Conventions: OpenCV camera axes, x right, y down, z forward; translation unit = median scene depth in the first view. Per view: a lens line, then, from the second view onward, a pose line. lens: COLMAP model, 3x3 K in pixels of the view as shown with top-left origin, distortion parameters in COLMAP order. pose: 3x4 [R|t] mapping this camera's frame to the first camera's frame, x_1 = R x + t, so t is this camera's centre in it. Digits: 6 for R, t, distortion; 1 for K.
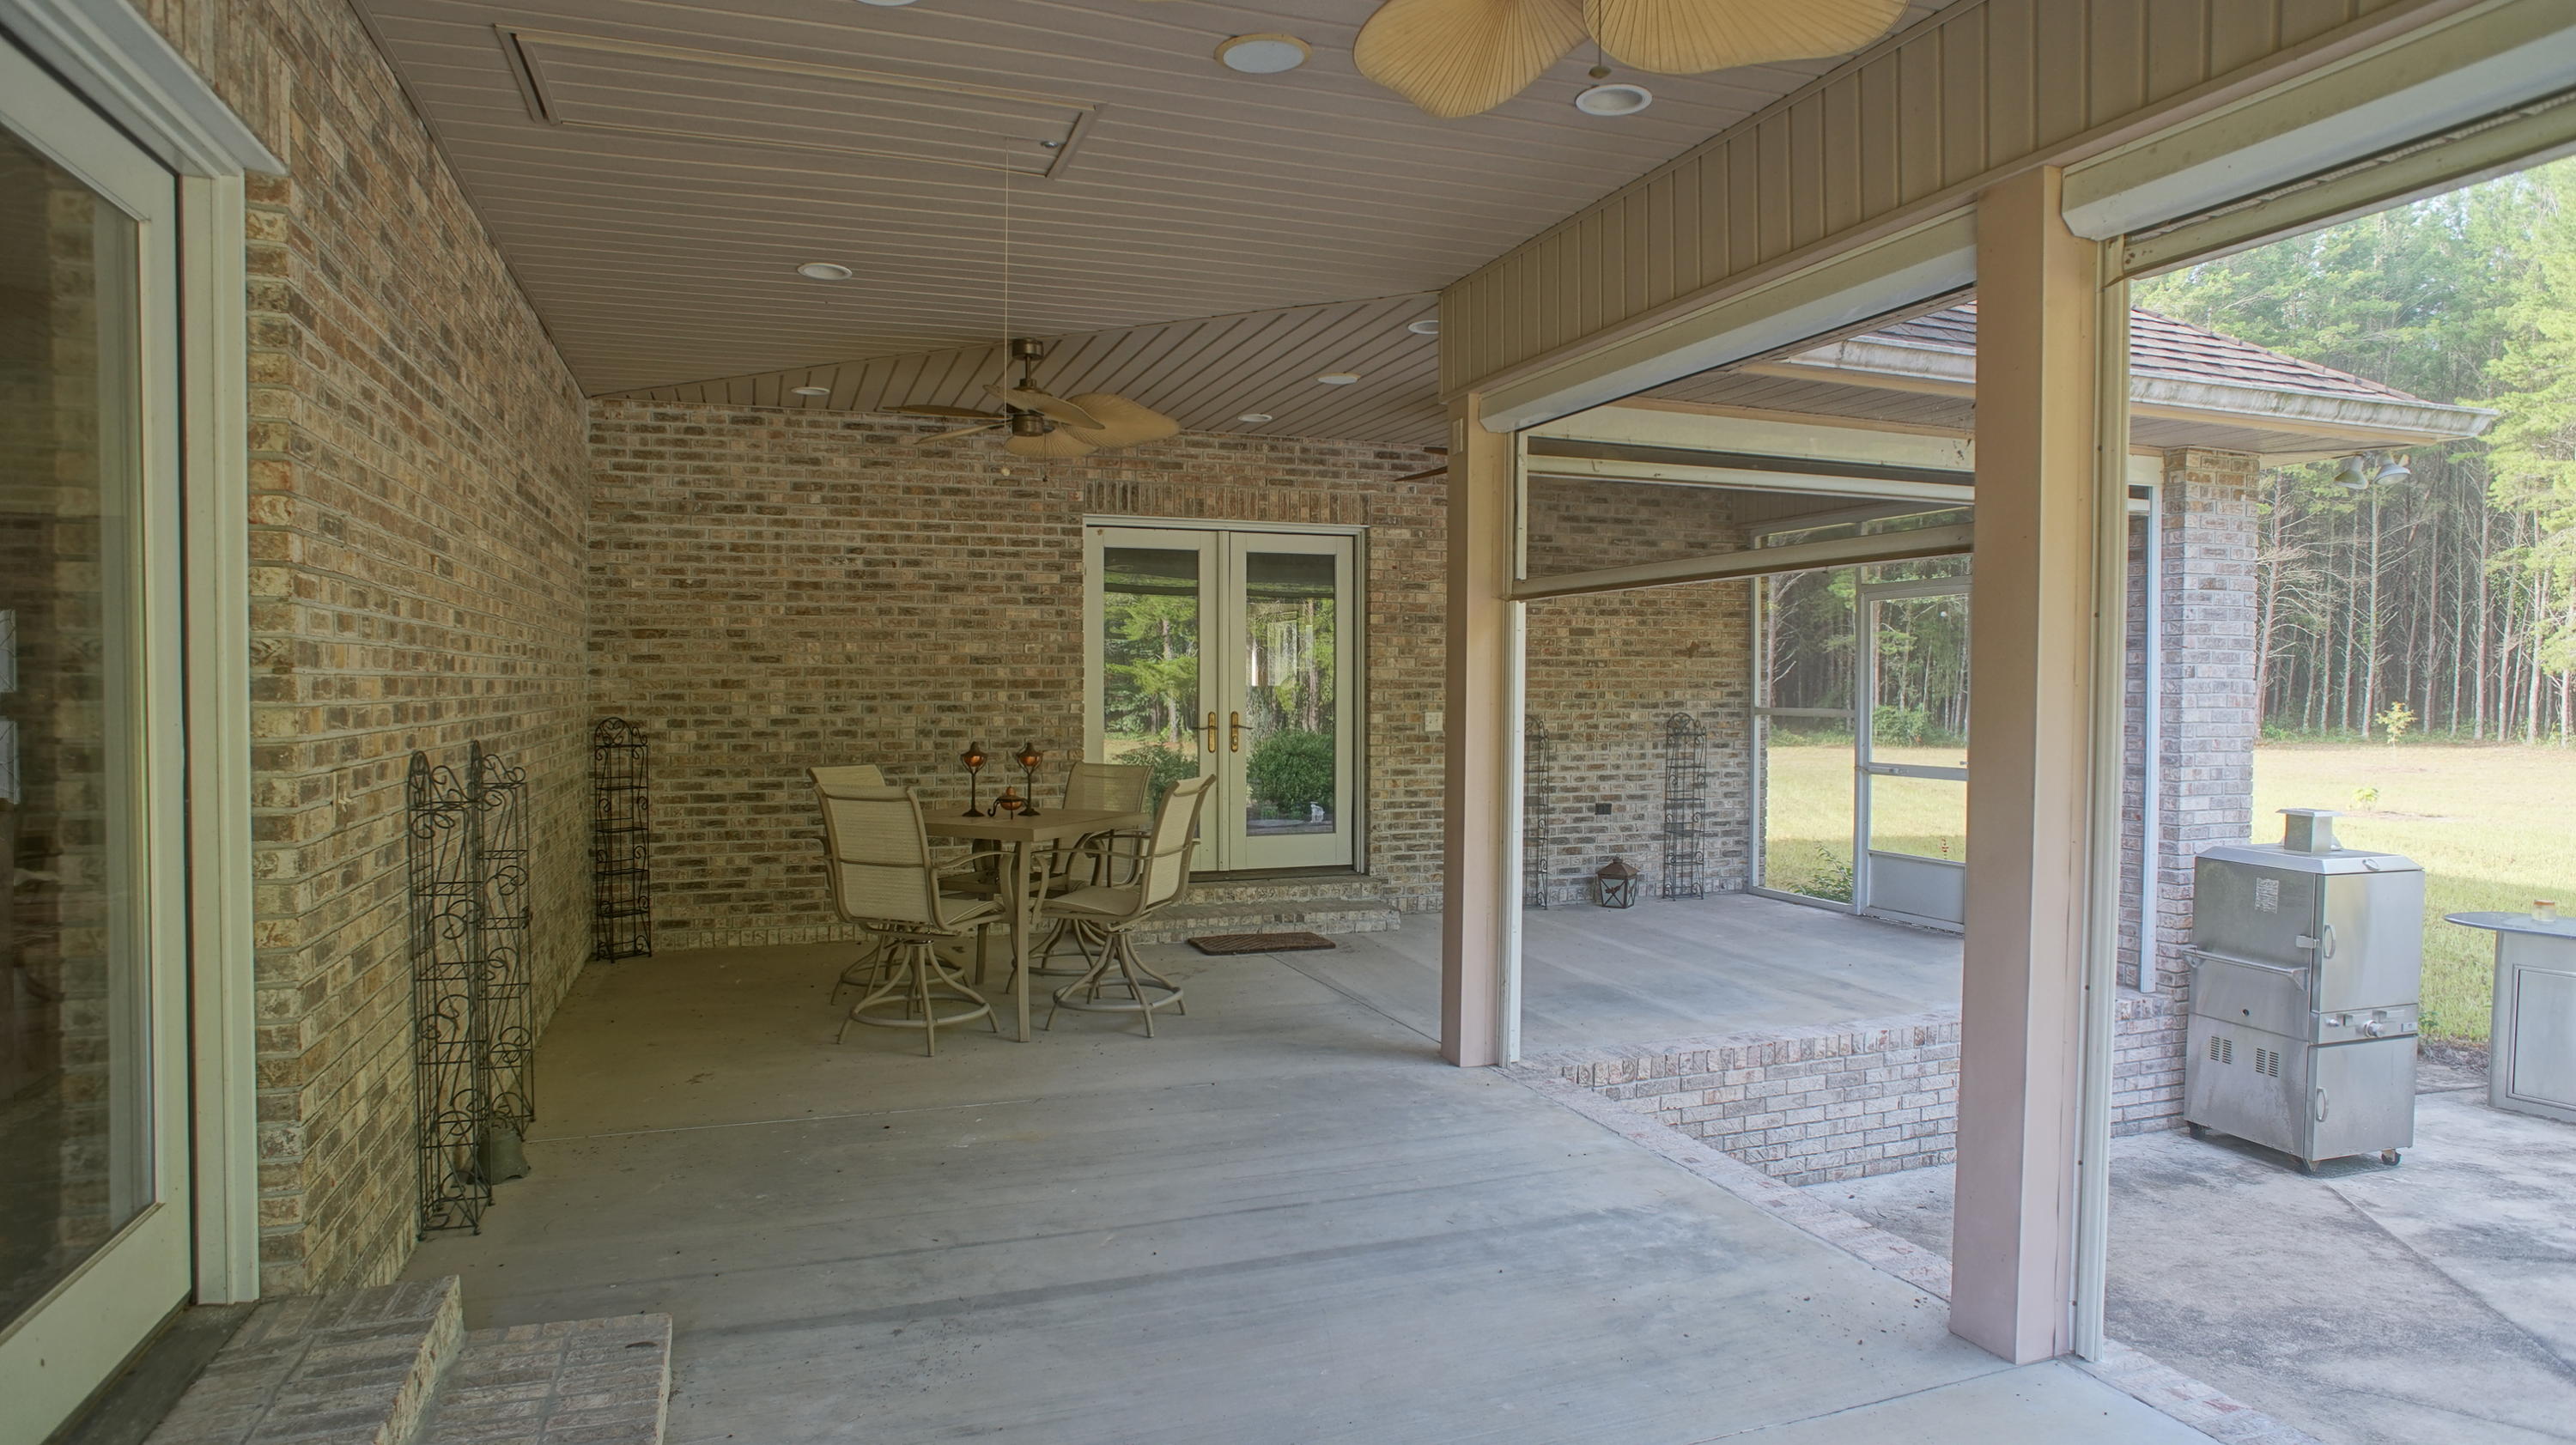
lens RADIAL K [[1472.0, 0, 1292.6], [0, 1472.0, 732.1], [0, 0, 1]] dist [-0.110565, 0.076358]
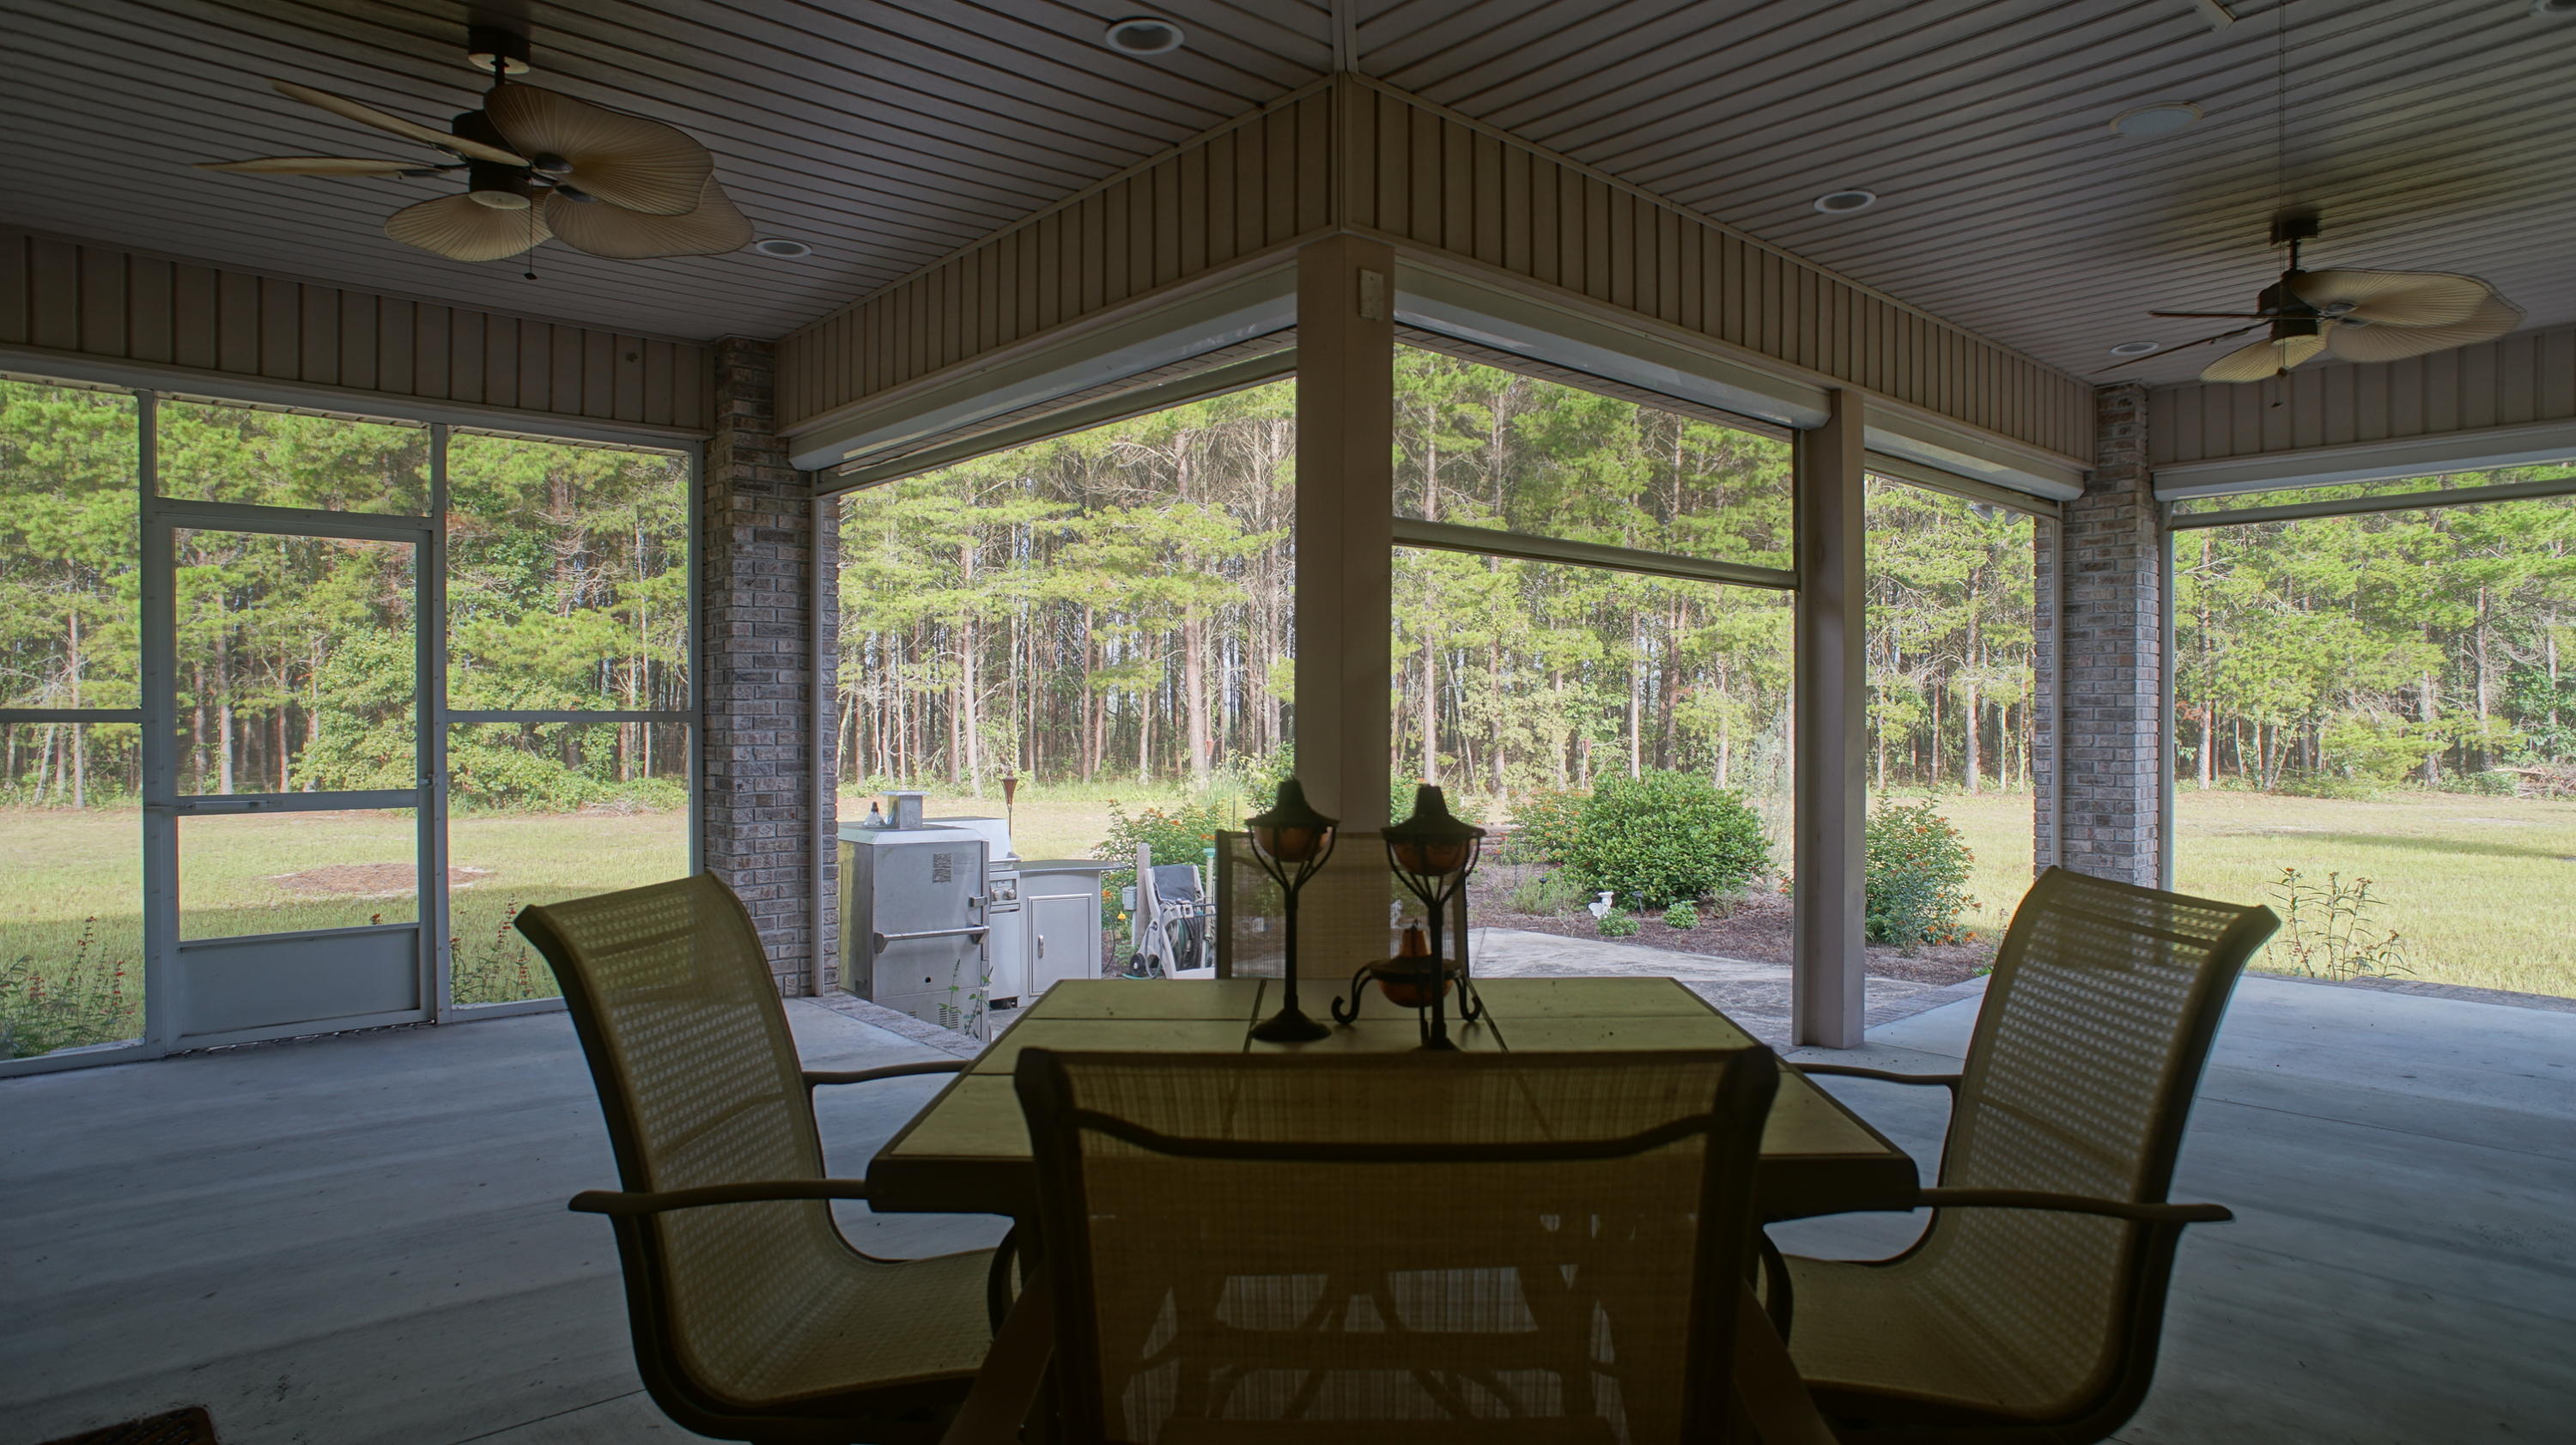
lens RADIAL K [[1472.0, 0, 1292.6], [0, 1472.0, 732.1], [0, 0, 1]] dist [-0.110565, 0.076358]
pose [[-0.368727, -0.011344, 0.929468, -0.319994], [0.027387, 0.999359, 0.023062, -0.006208], [-0.929134, 0.033959, -0.368180, 0.798309]]
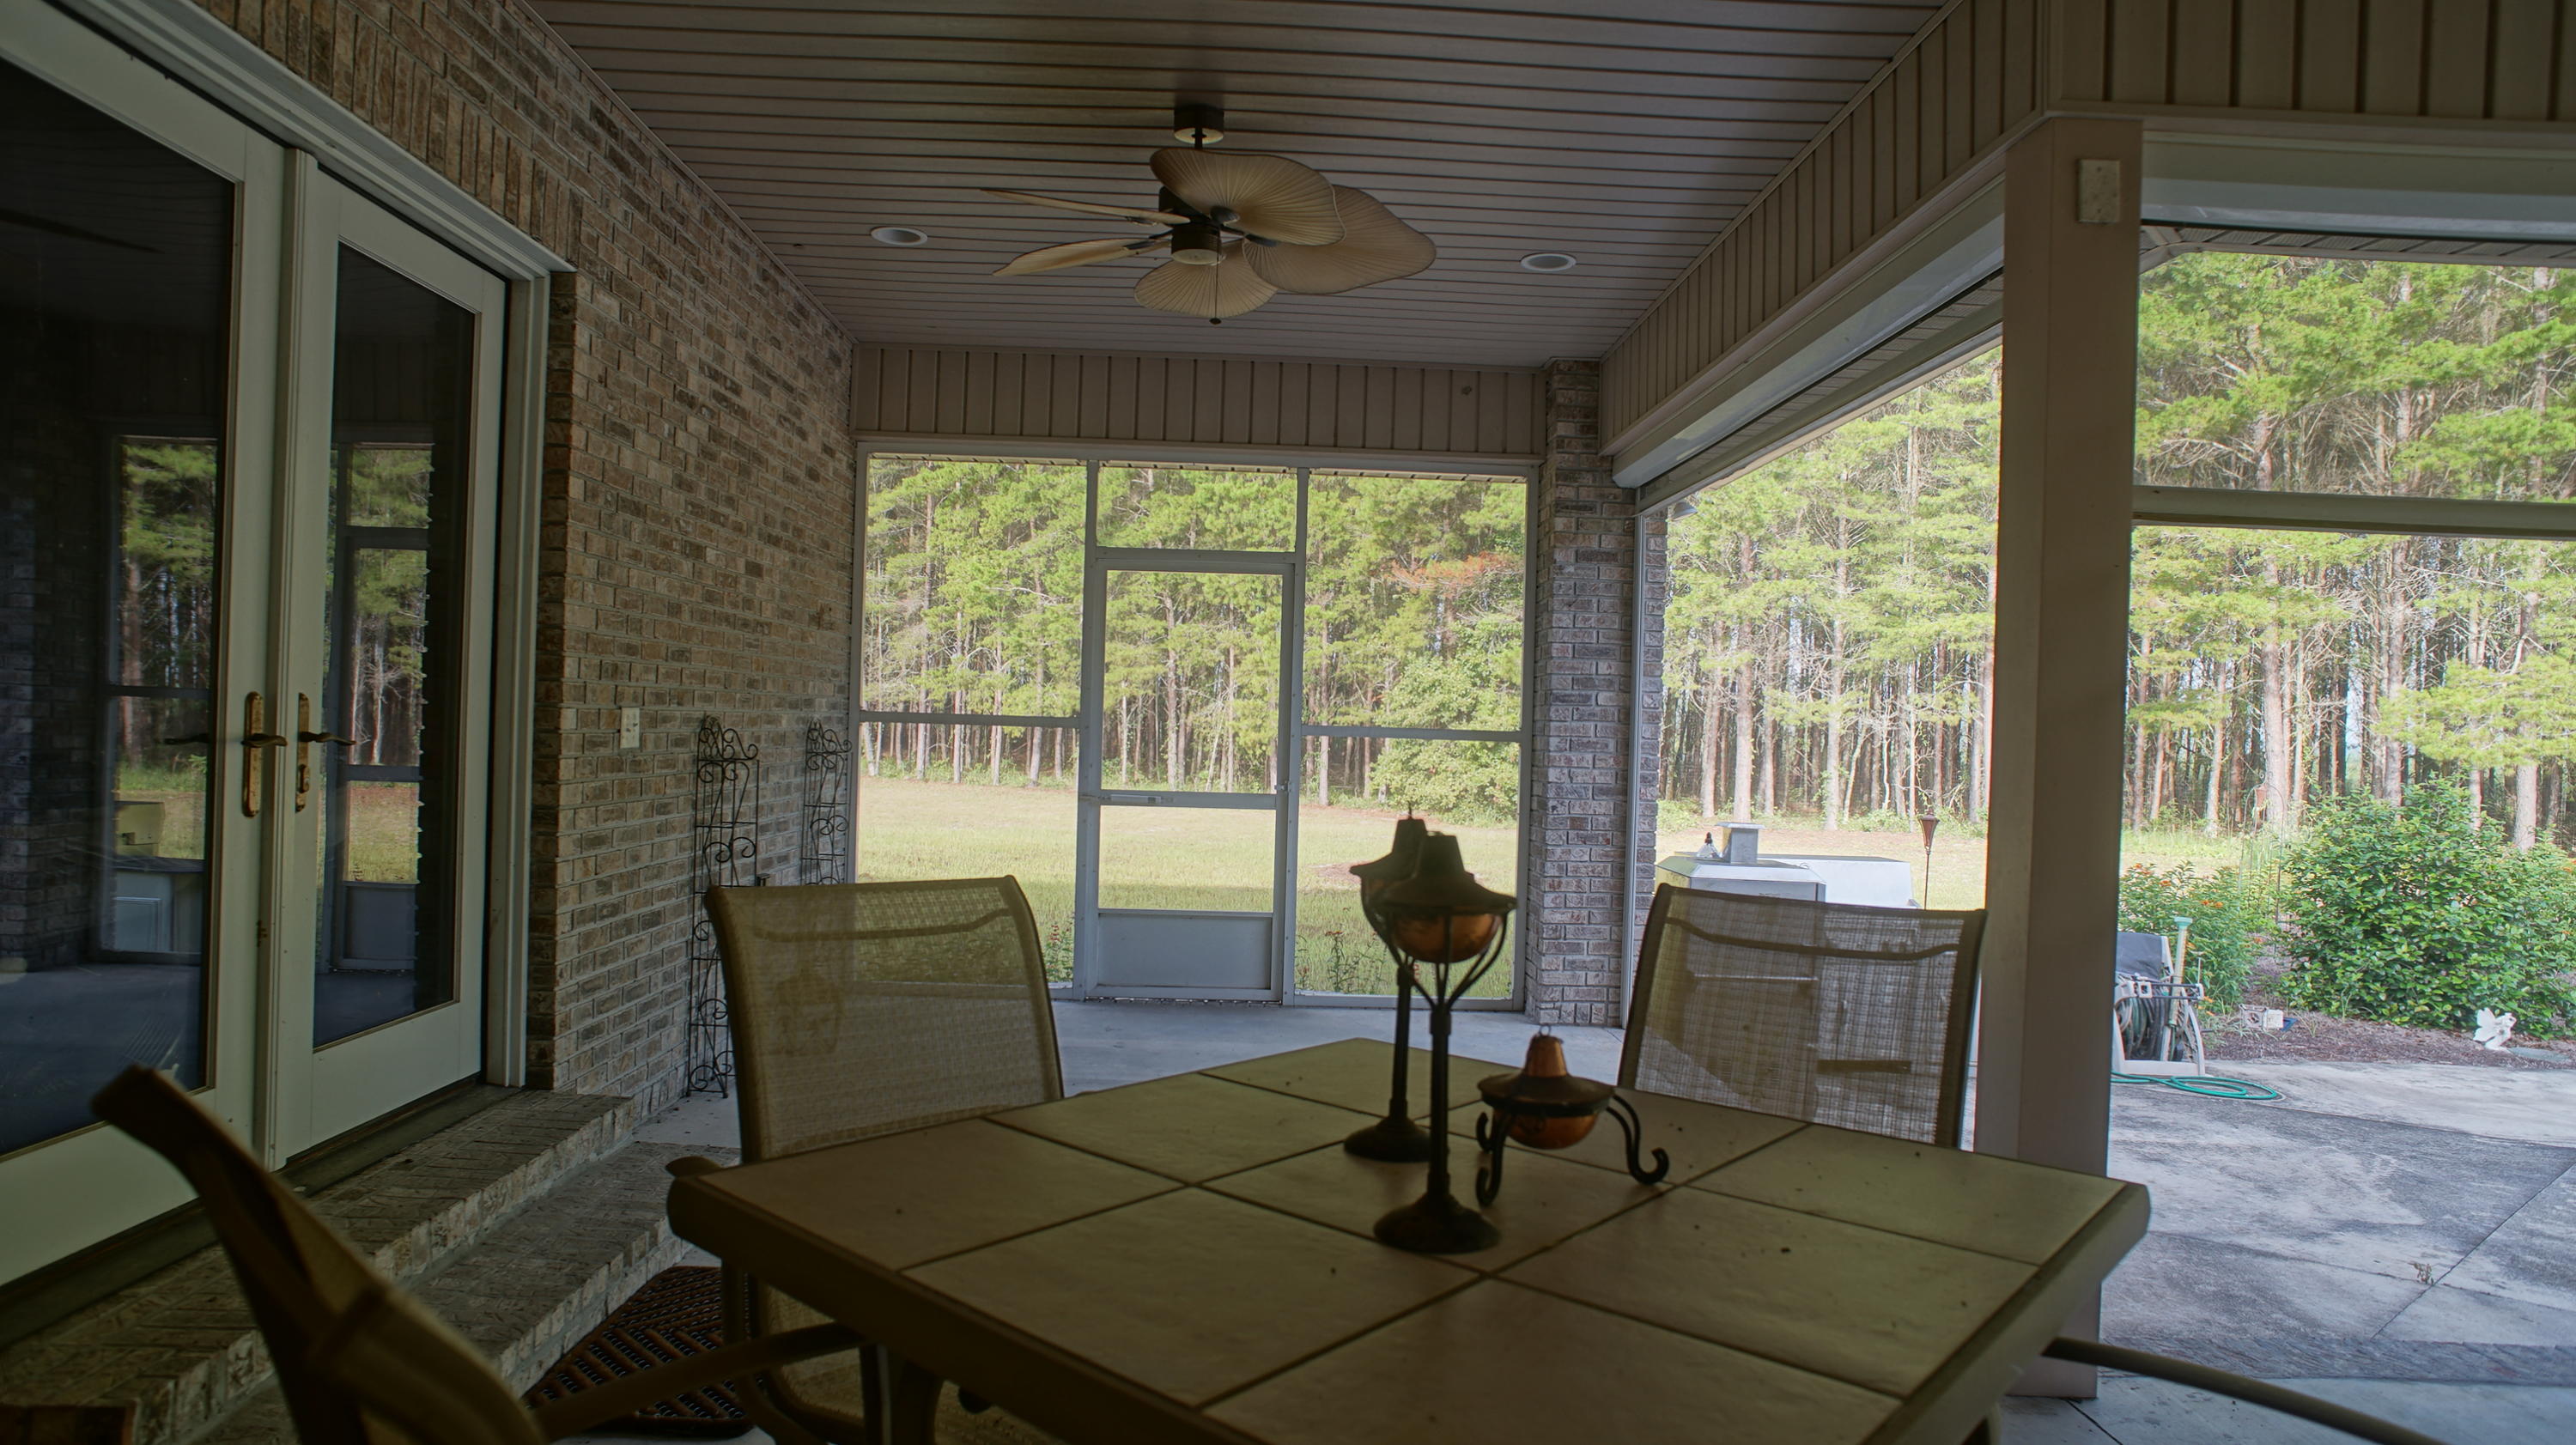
lens RADIAL K [[1472.0, 0, 1292.6], [0, 1472.0, 732.1], [0, 0, 1]] dist [-0.110565, 0.076358]
pose [[0.318387, 0.006690, 0.947937, -0.280405], [-0.000582, 0.999976, -0.006861, -0.002711], [-0.947961, 0.001633, 0.318383, 0.681872]]
